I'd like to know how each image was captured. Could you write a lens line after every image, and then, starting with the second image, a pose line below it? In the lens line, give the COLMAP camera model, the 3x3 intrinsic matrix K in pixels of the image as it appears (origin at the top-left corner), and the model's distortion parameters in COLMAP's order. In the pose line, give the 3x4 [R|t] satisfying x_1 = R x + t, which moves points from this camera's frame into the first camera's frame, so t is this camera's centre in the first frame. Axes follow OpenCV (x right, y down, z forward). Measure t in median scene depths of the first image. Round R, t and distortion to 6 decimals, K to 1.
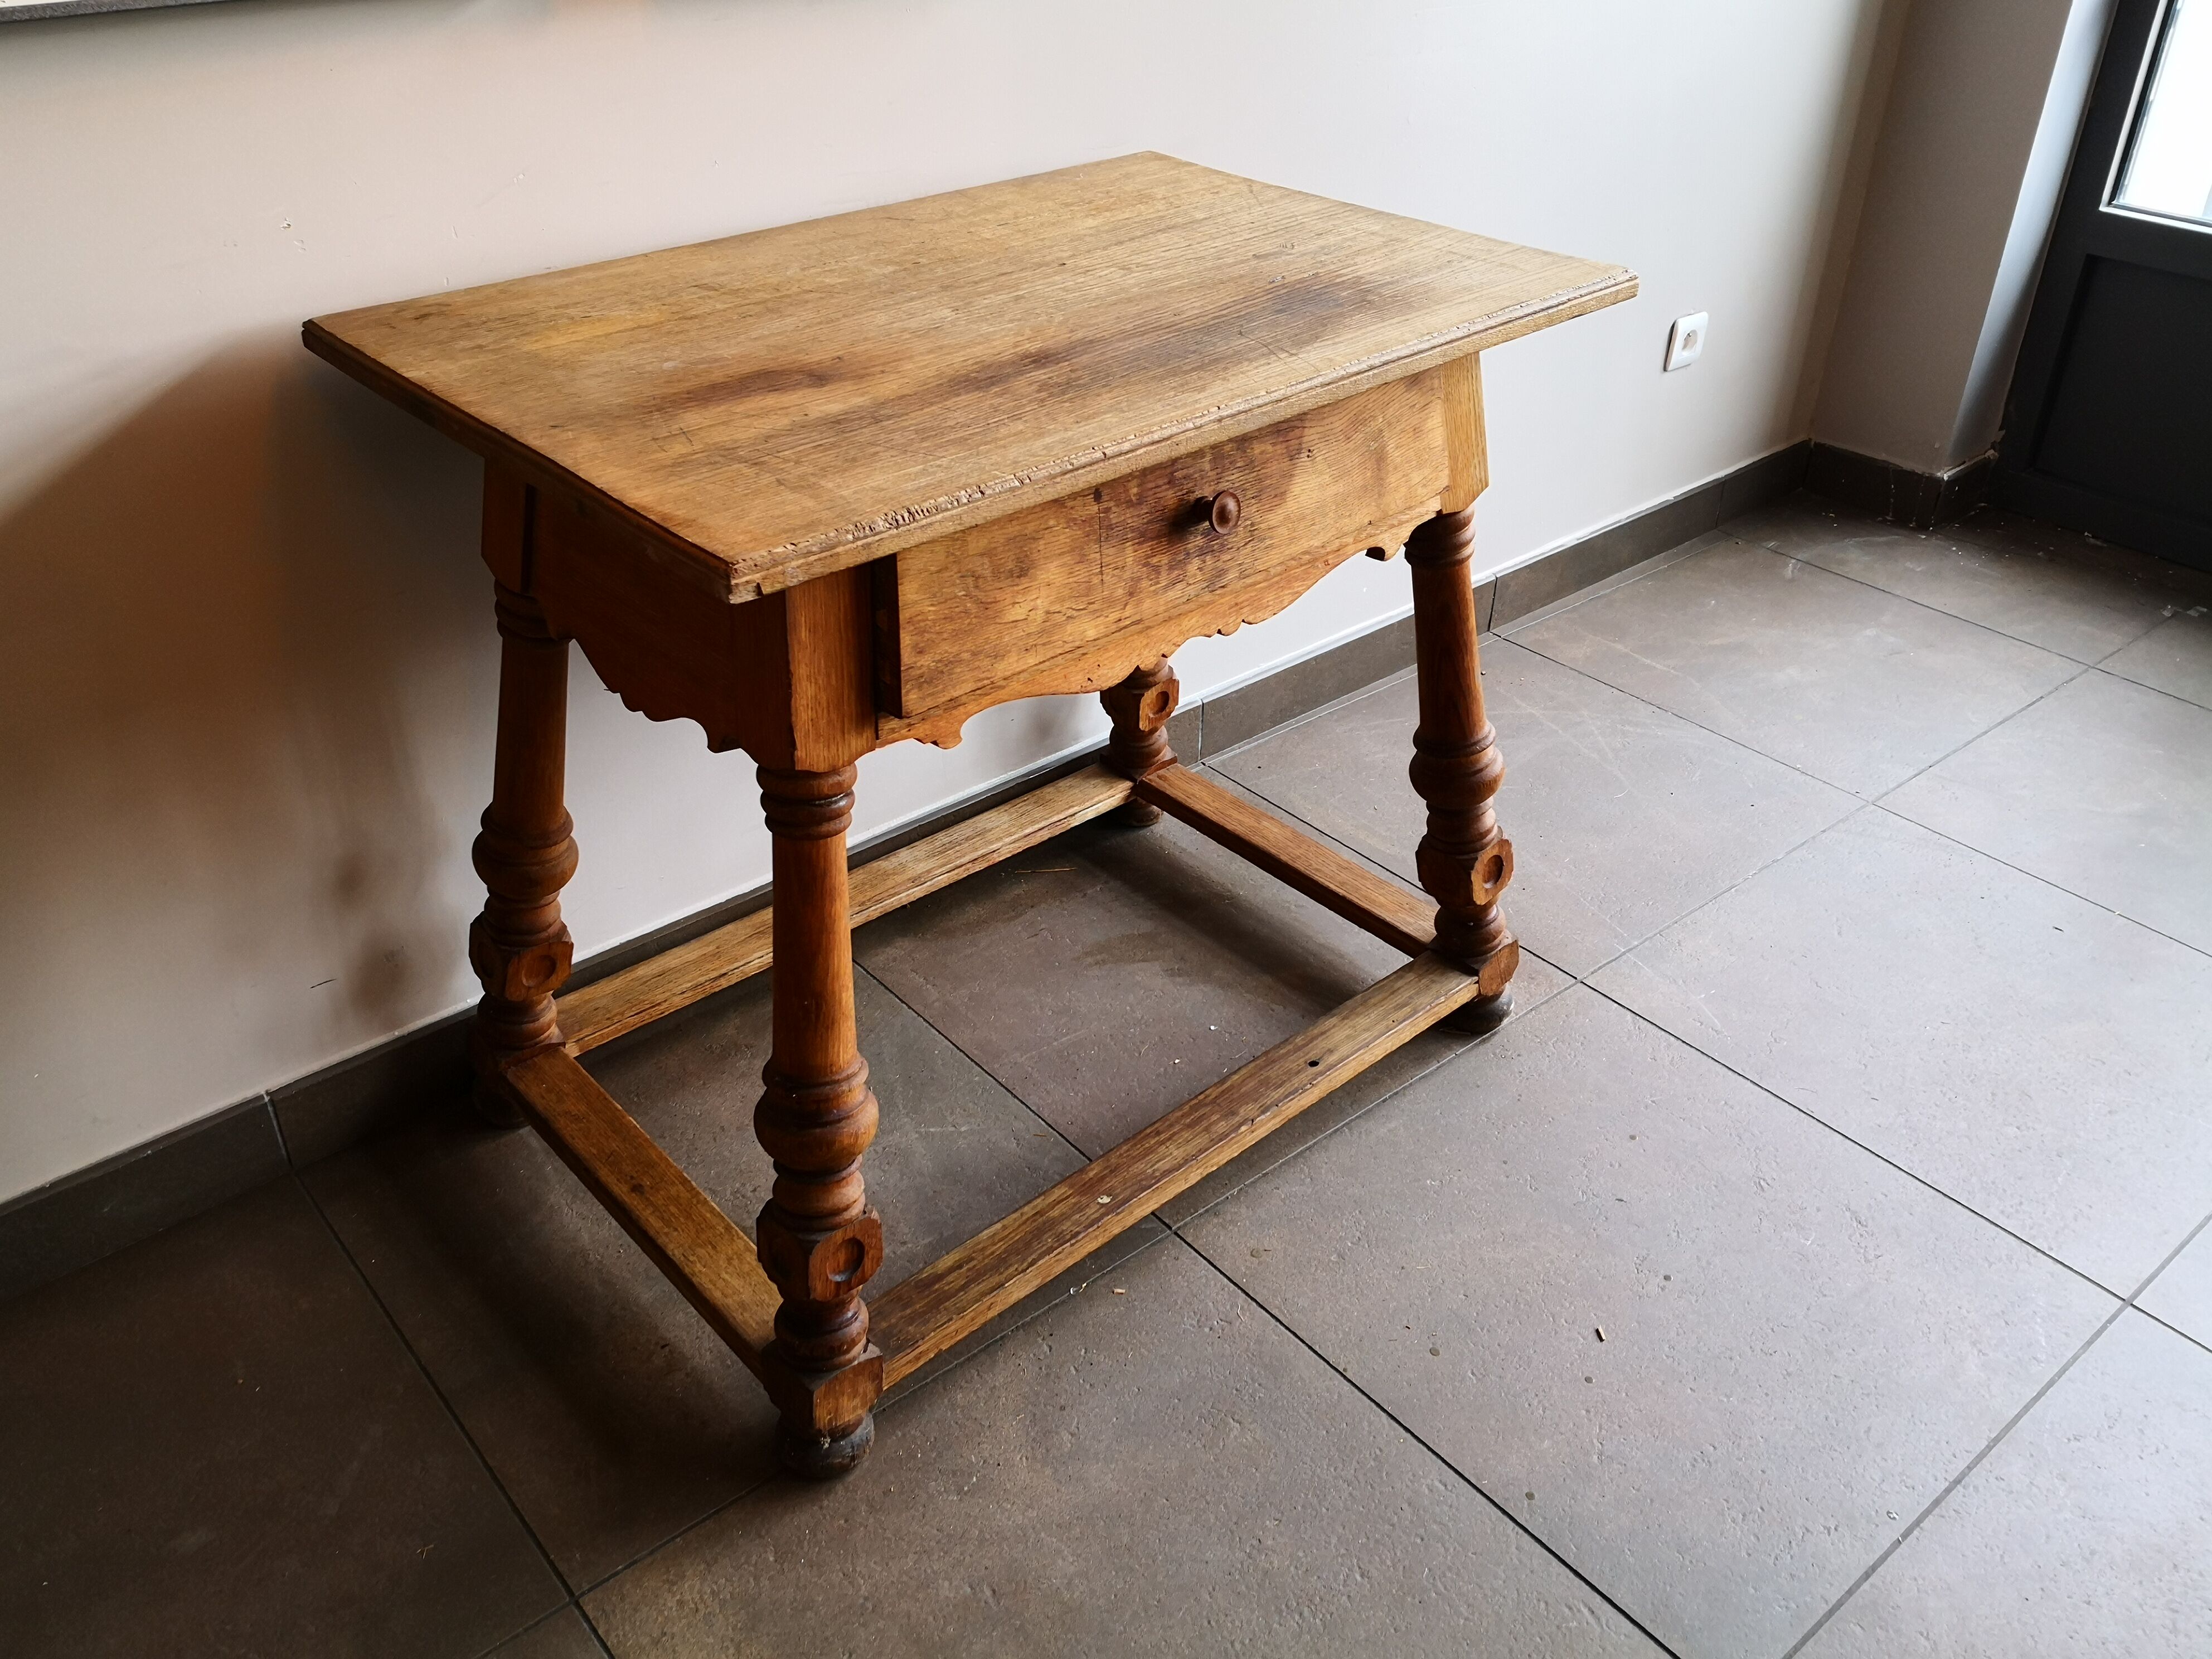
lens RADIAL K [[1783.7, 0, 1061.0], [0, 1783.7, 845.4], [0, 0, 1]] dist [0.081461, -0.214330]
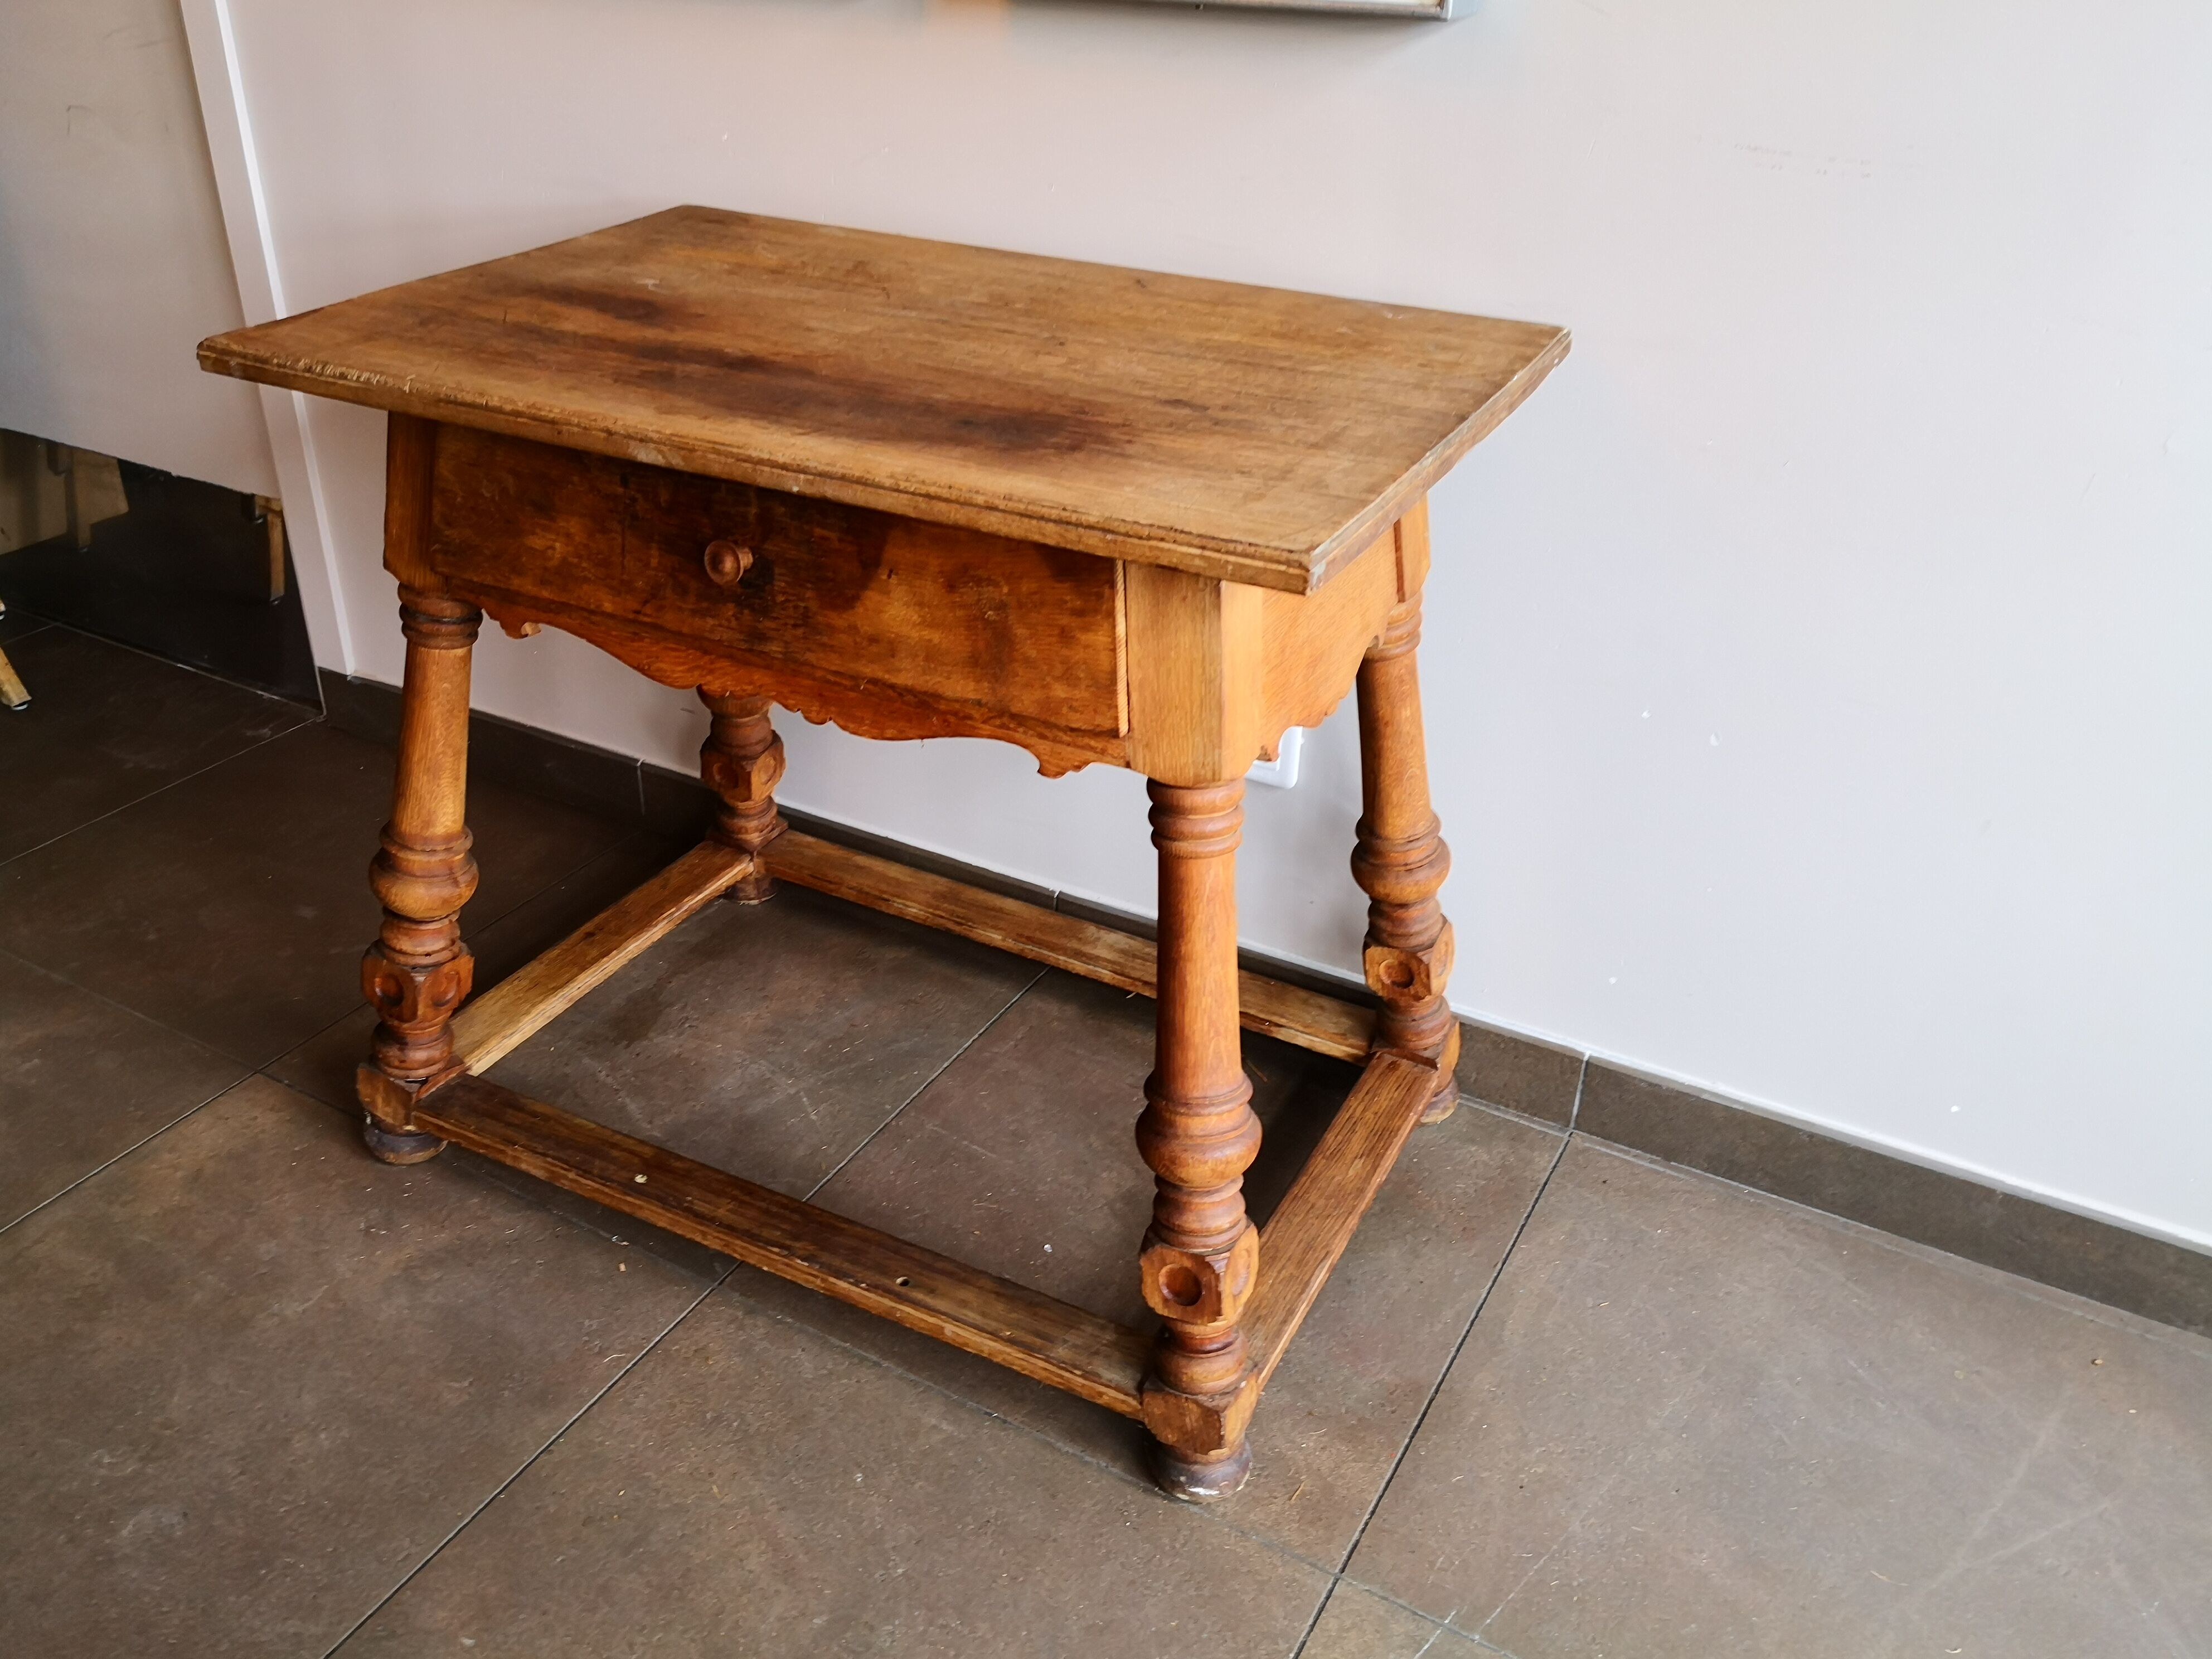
lens RADIAL K [[1764.6, 0, 1102.0], [0, 1764.6, 840.8], [0, 0, 1]] dist [0.078014, -0.258687]
pose [[0.374578, 0.474167, -0.796779, 0.890855], [-0.532098, 0.813682, 0.234078, -0.355397], [0.759317, 0.336284, 0.557091, 0.615794]]
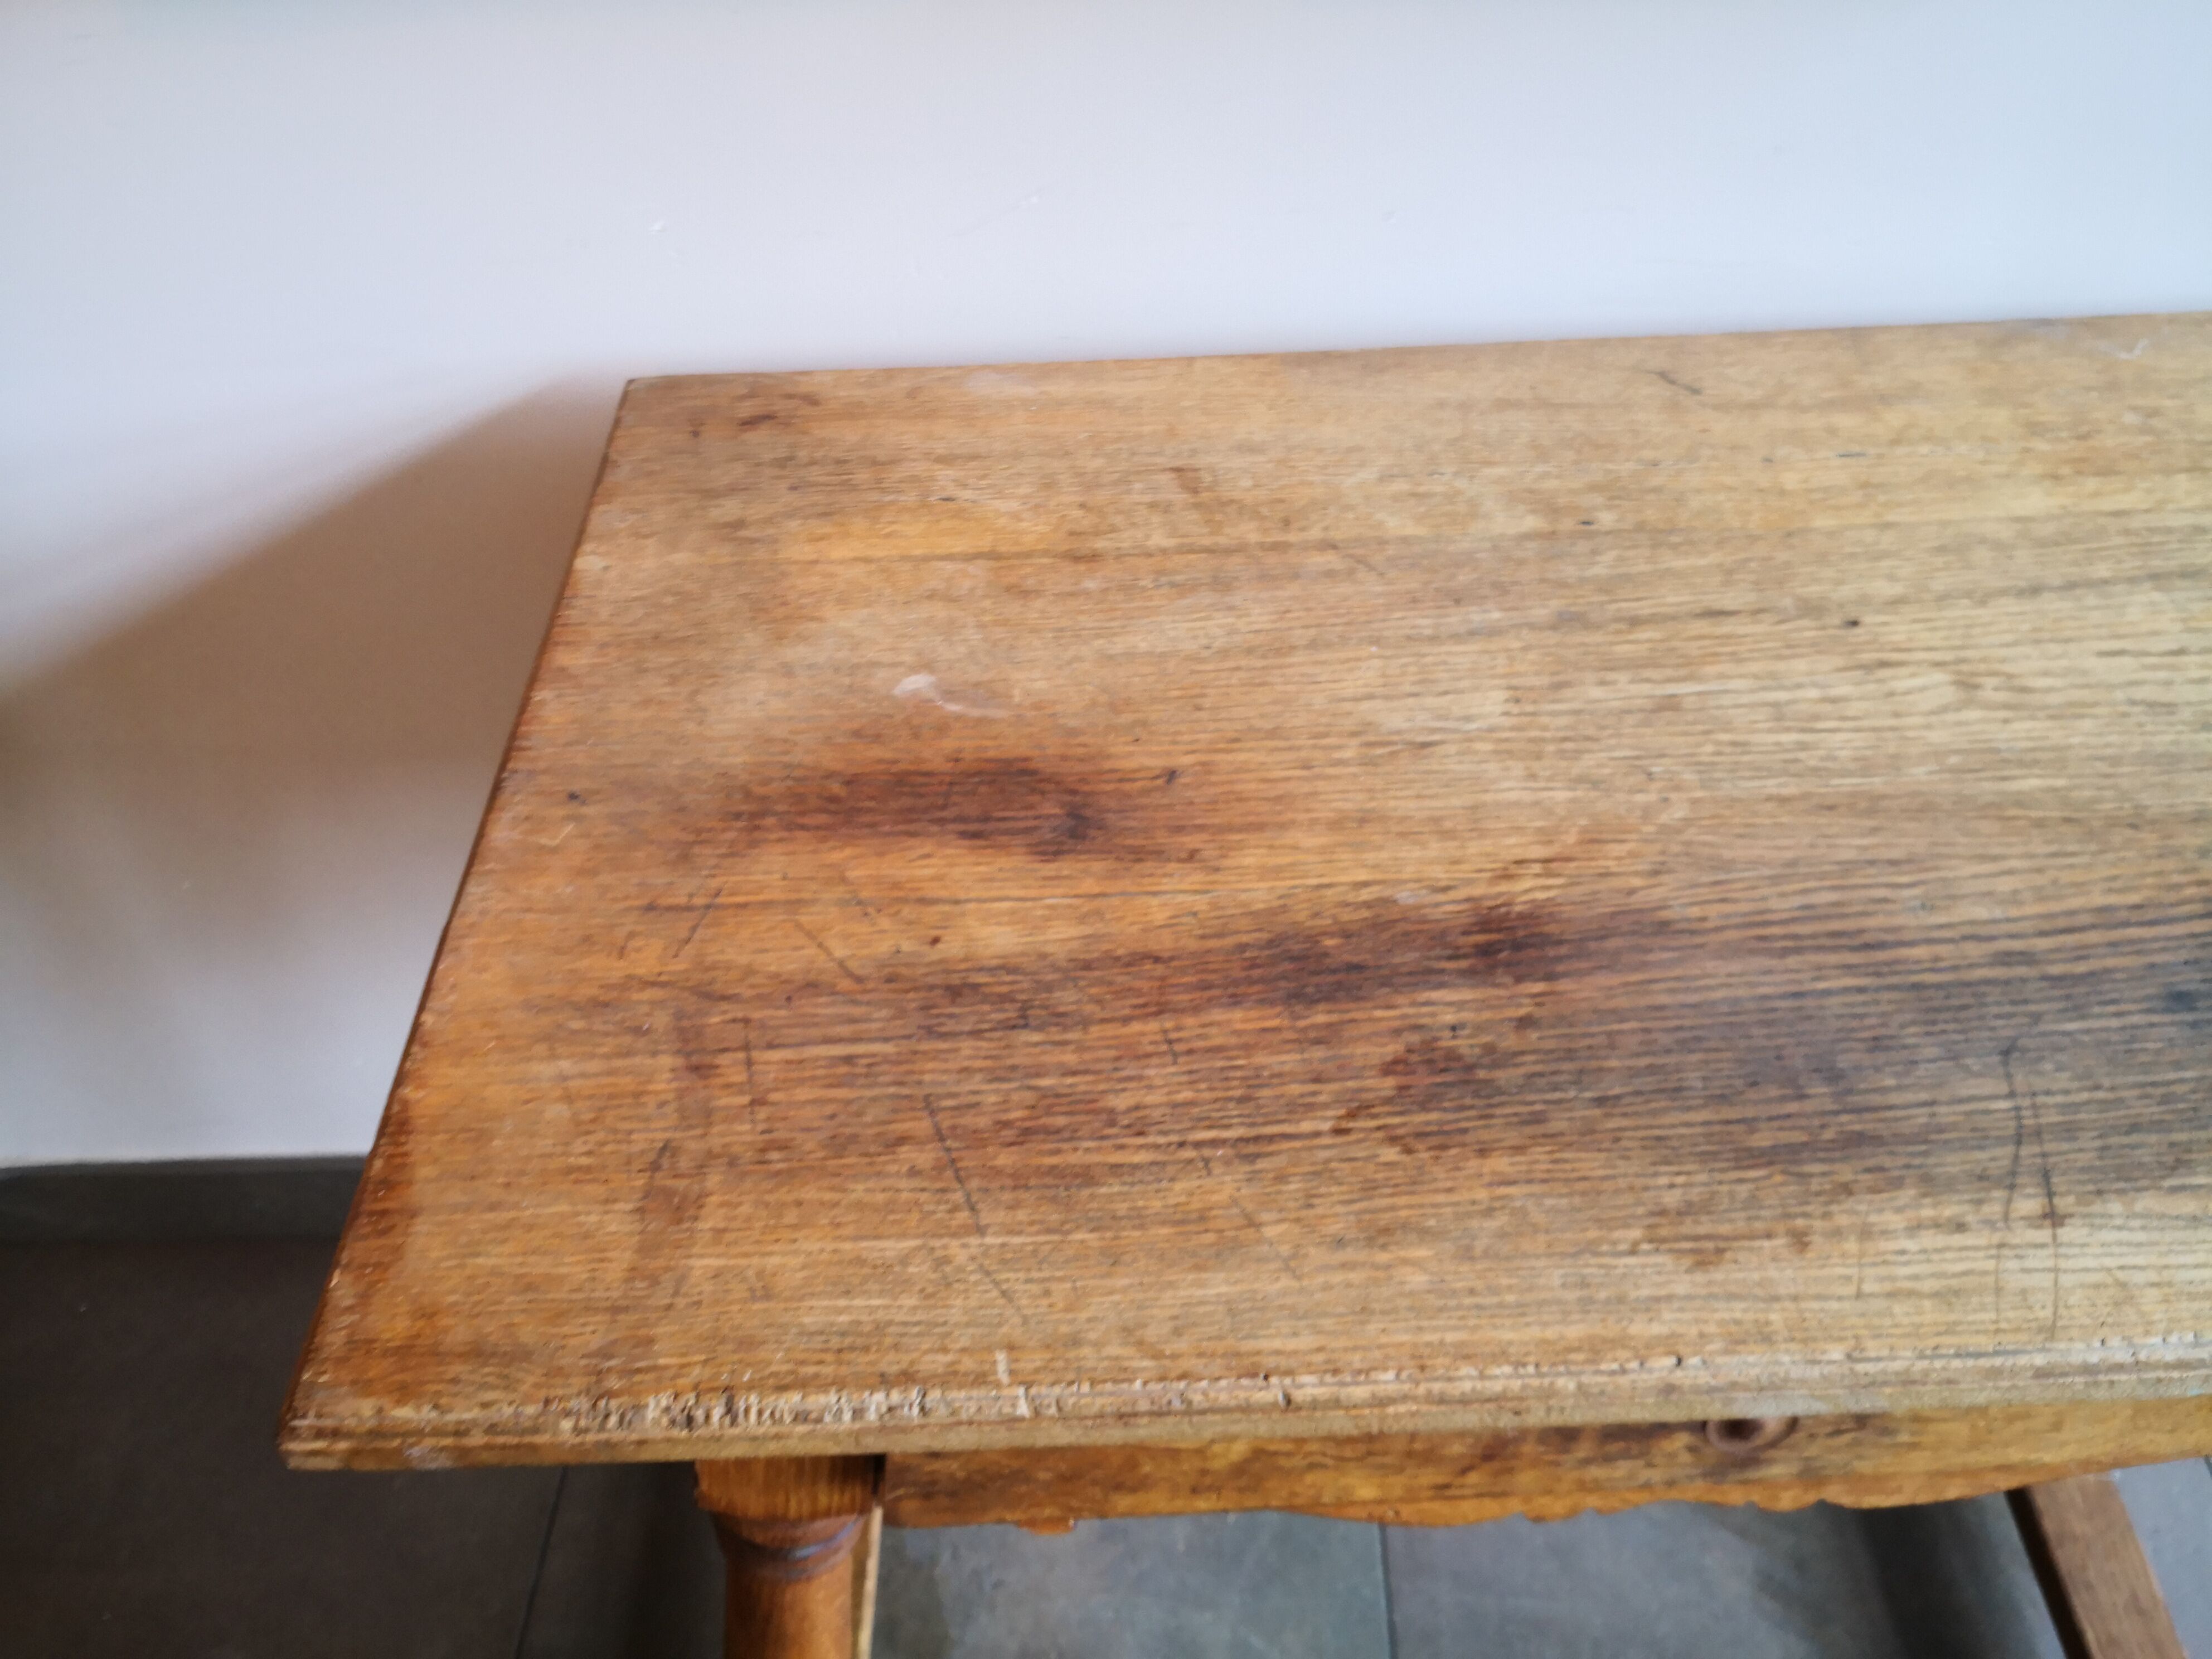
lens RADIAL K [[1800.4, 0, 1106.5], [0, 1800.4, 852.1], [0, 0, 1]] dist [0.014344, -0.048342]
pose [[0.763678, 0.421521, -0.488995, 0.116726], [-0.322283, 0.905213, 0.276988, -0.351286], [0.559401, -0.053935, 0.827140, 0.493712]]
